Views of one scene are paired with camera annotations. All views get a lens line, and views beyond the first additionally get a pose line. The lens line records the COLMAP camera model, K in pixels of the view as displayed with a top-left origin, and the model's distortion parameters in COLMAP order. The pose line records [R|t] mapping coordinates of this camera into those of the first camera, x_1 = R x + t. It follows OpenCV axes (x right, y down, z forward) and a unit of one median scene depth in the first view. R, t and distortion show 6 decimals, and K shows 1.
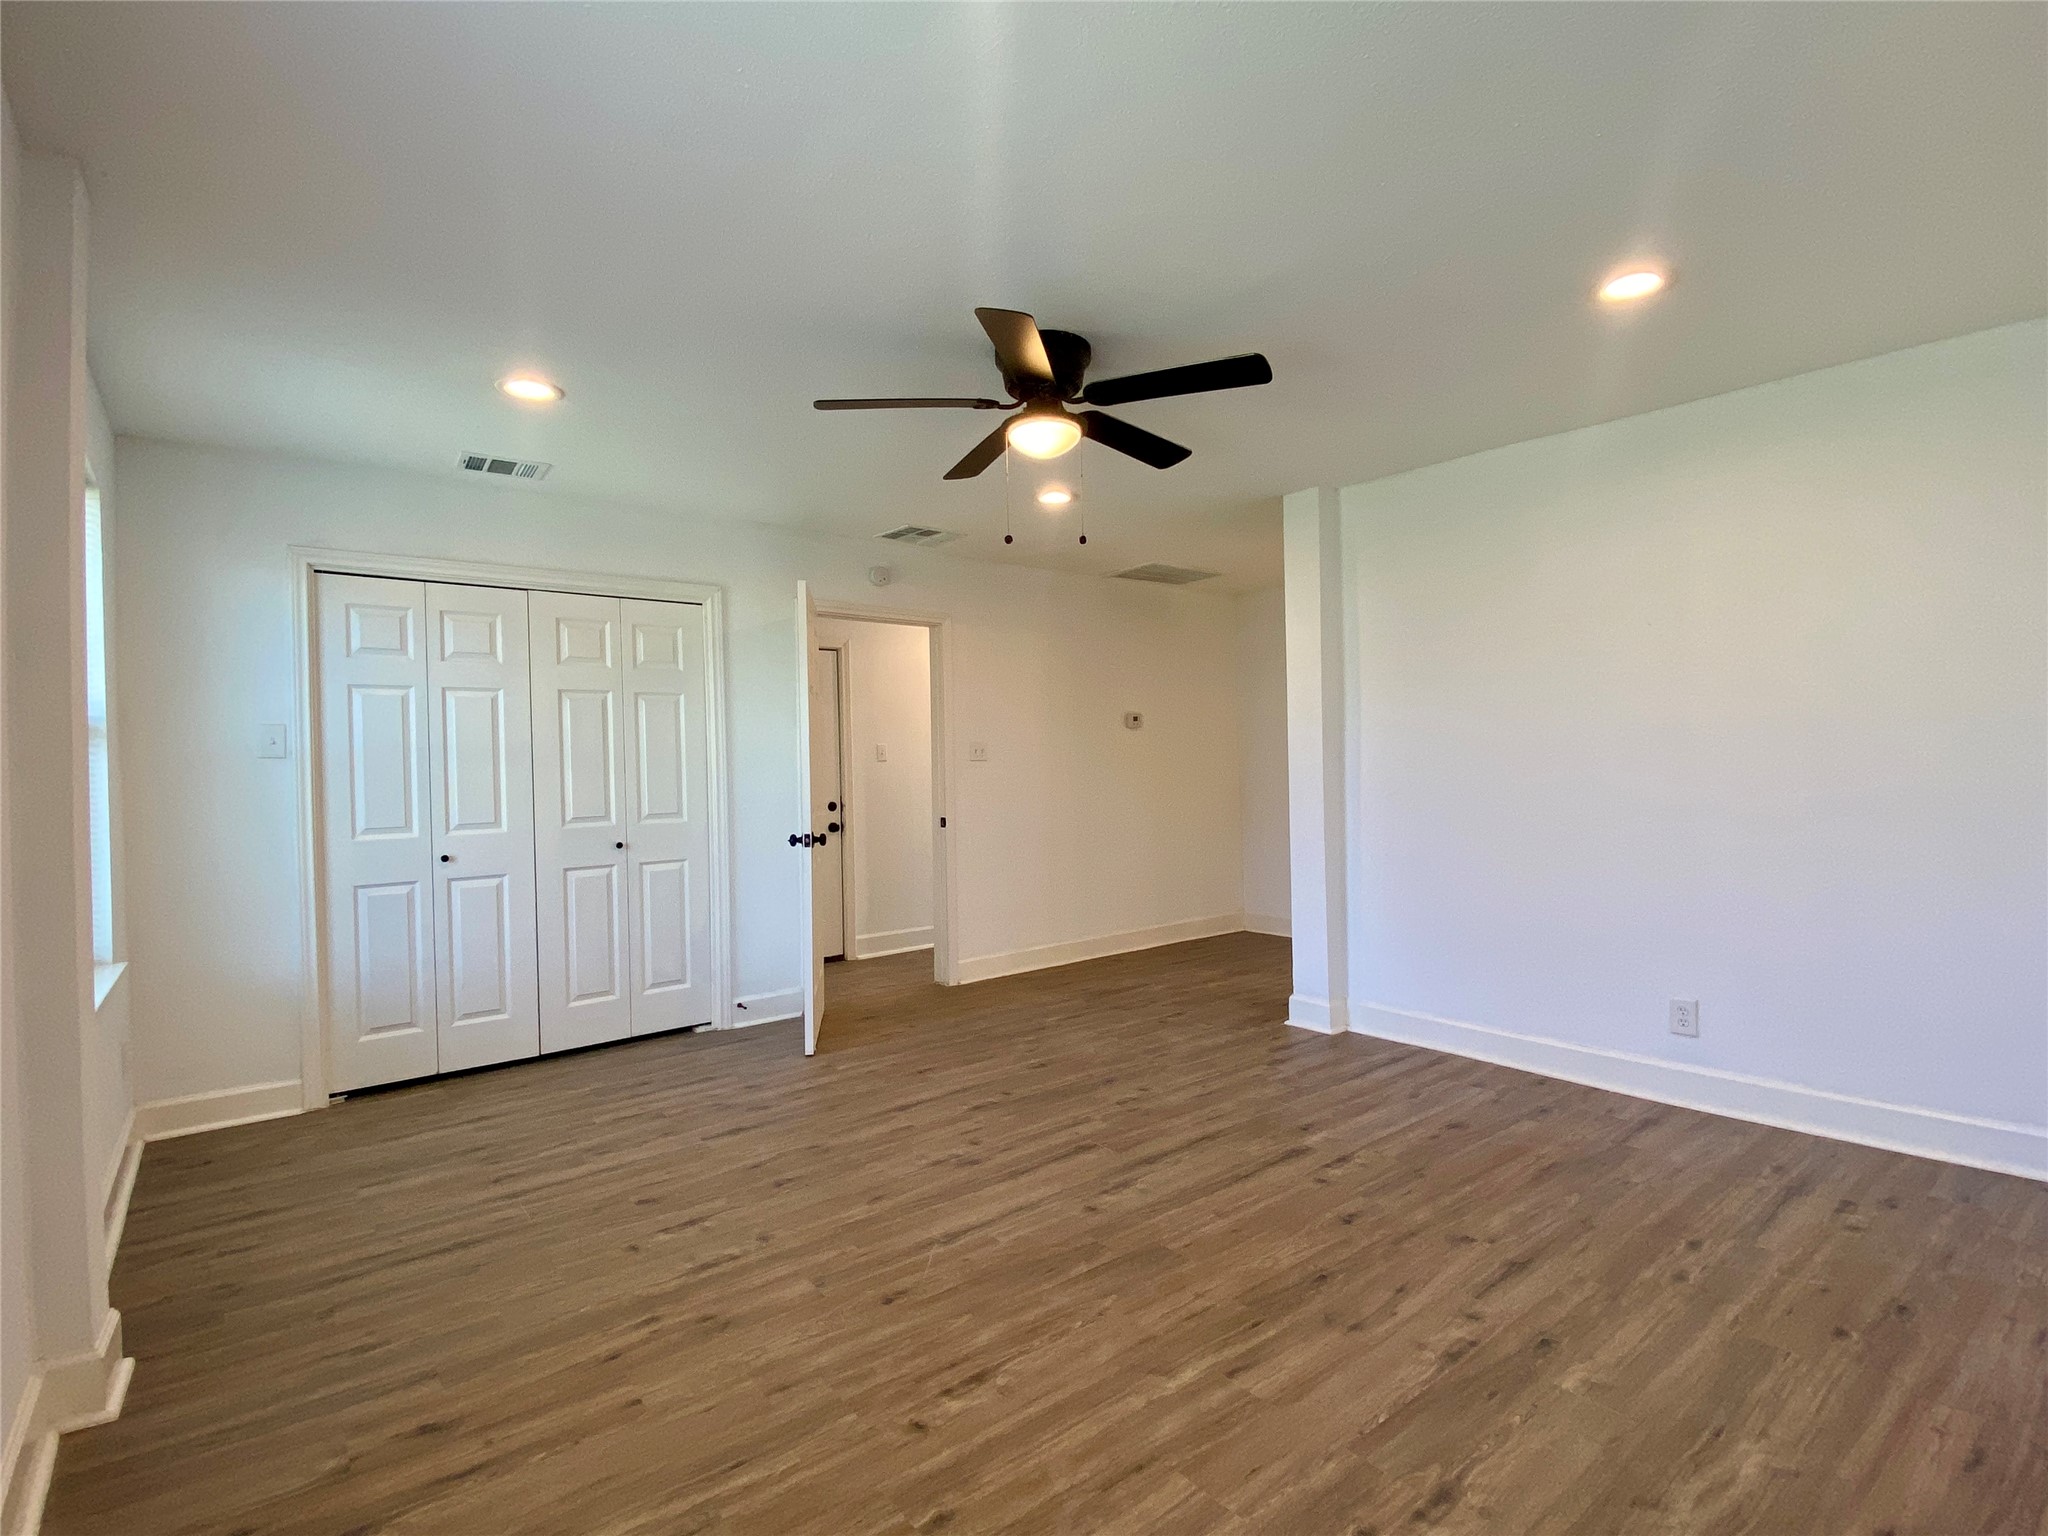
lens RADIAL K [[961.3, 0, 1024.0], [0, 961.3, 768.0], [0, 0, 1]] dist [0.001499, -0.023874]
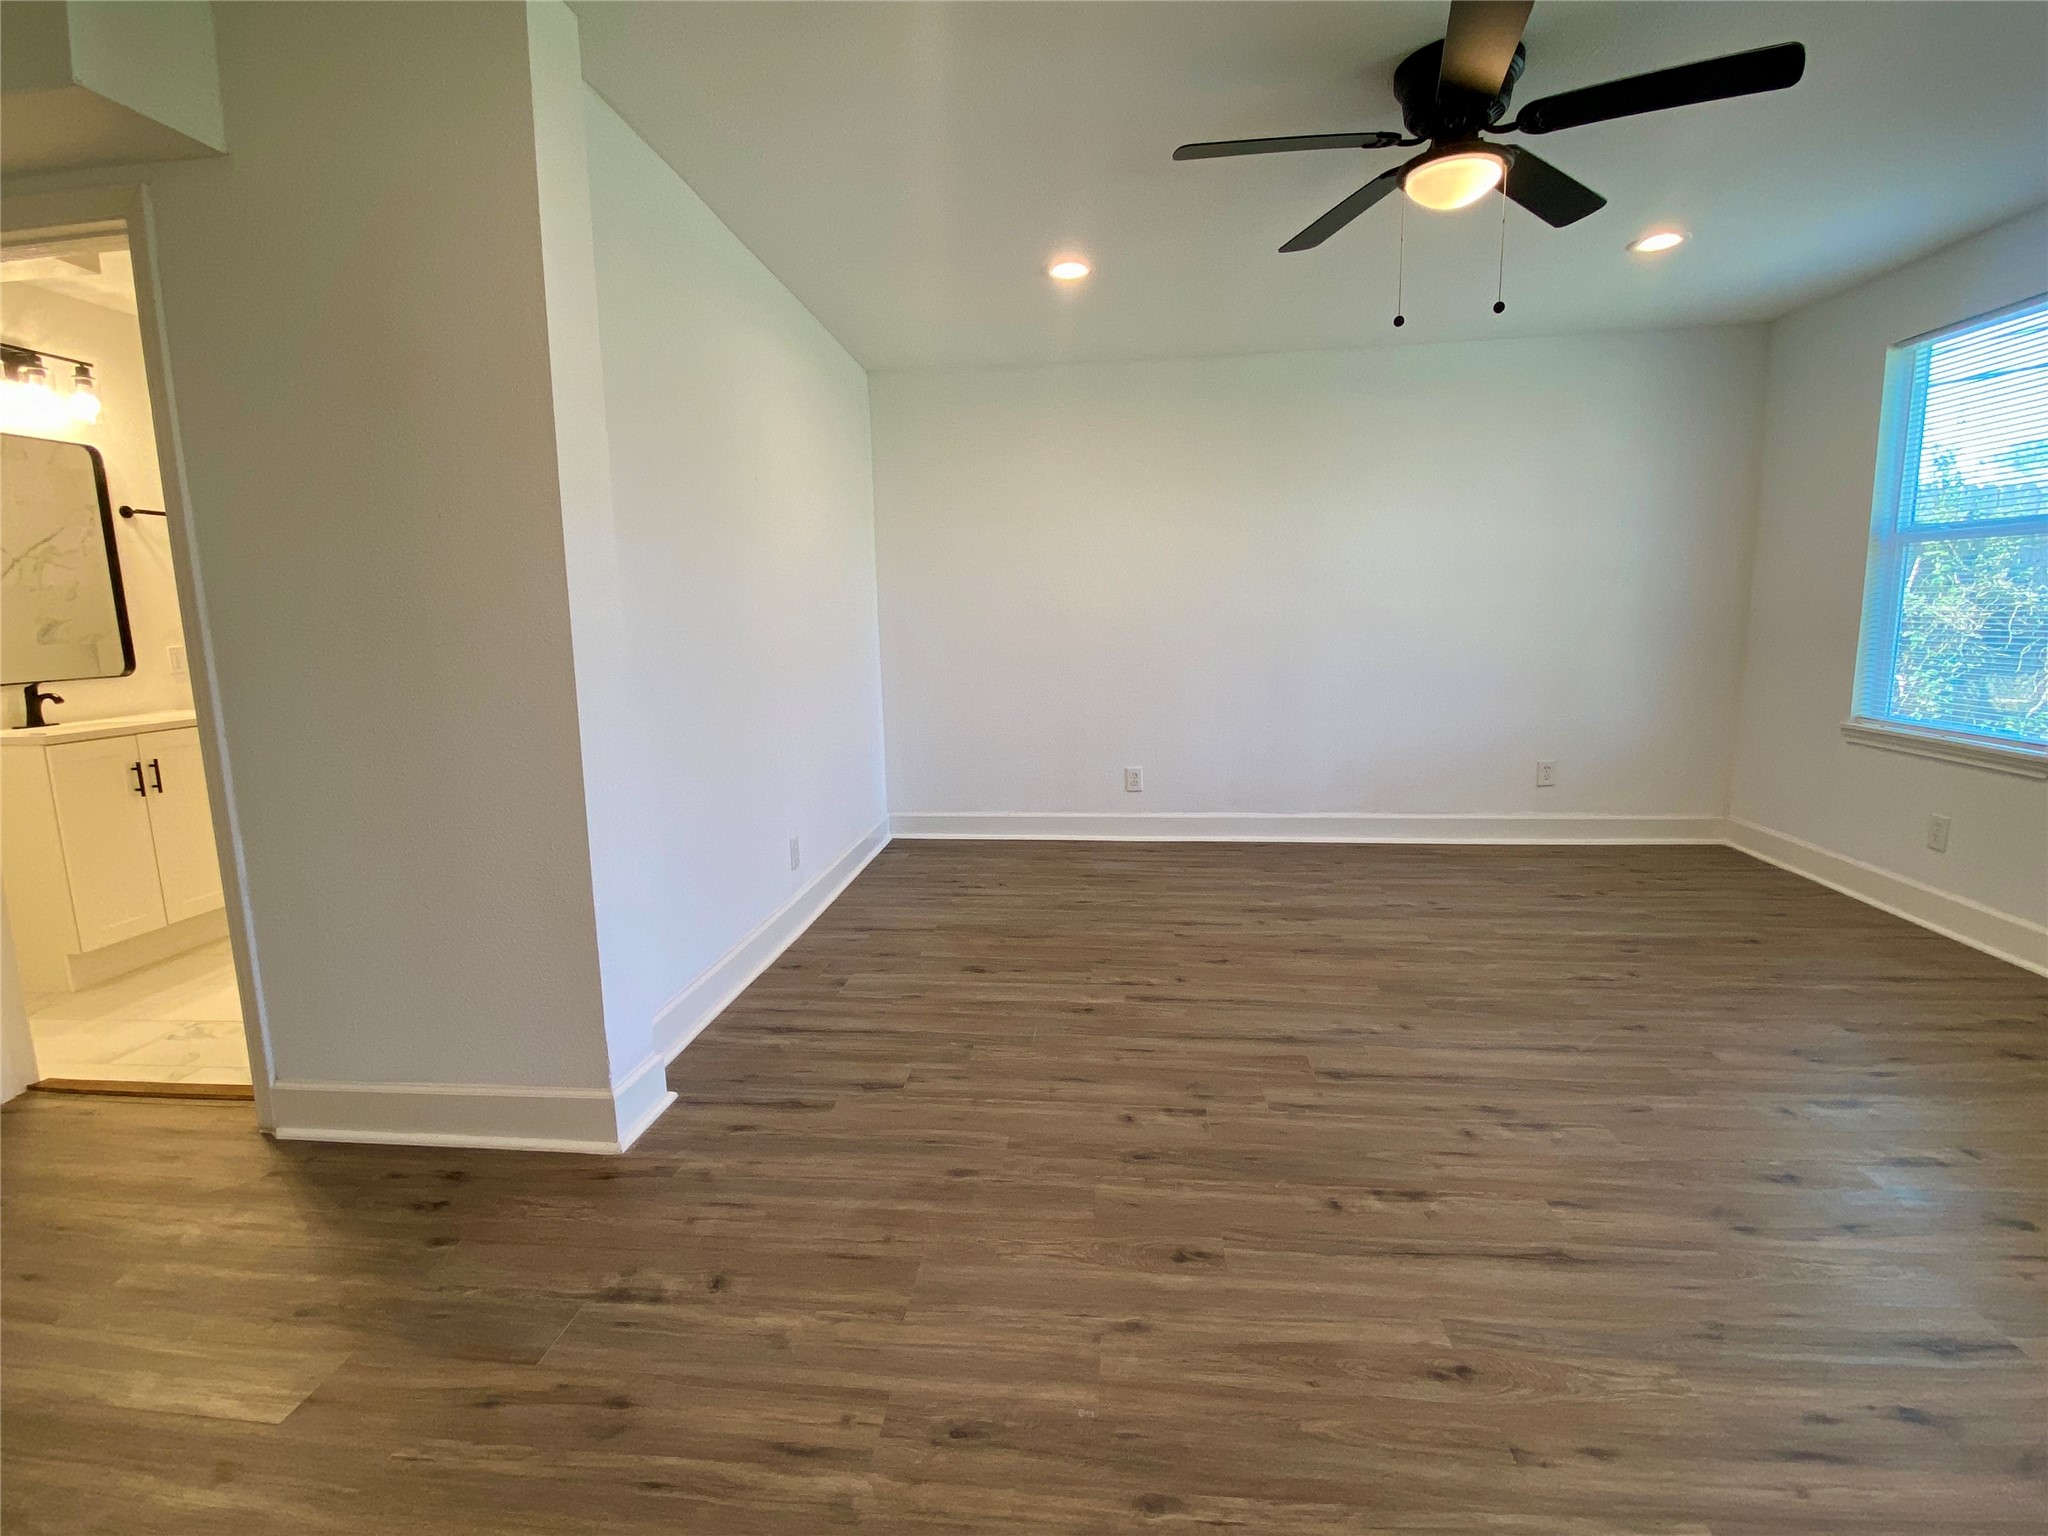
lens RADIAL K [[961.3, 0, 1024.0], [0, 961.3, 768.0], [0, 0, 1]] dist [0.001499, -0.023874]
pose [[-0.716577, -0.075647, 0.693394, -0.307036], [0.036035, 0.988759, 0.145109, 0.014858], [-0.696576, 0.128968, -0.705796, 1.822623]]
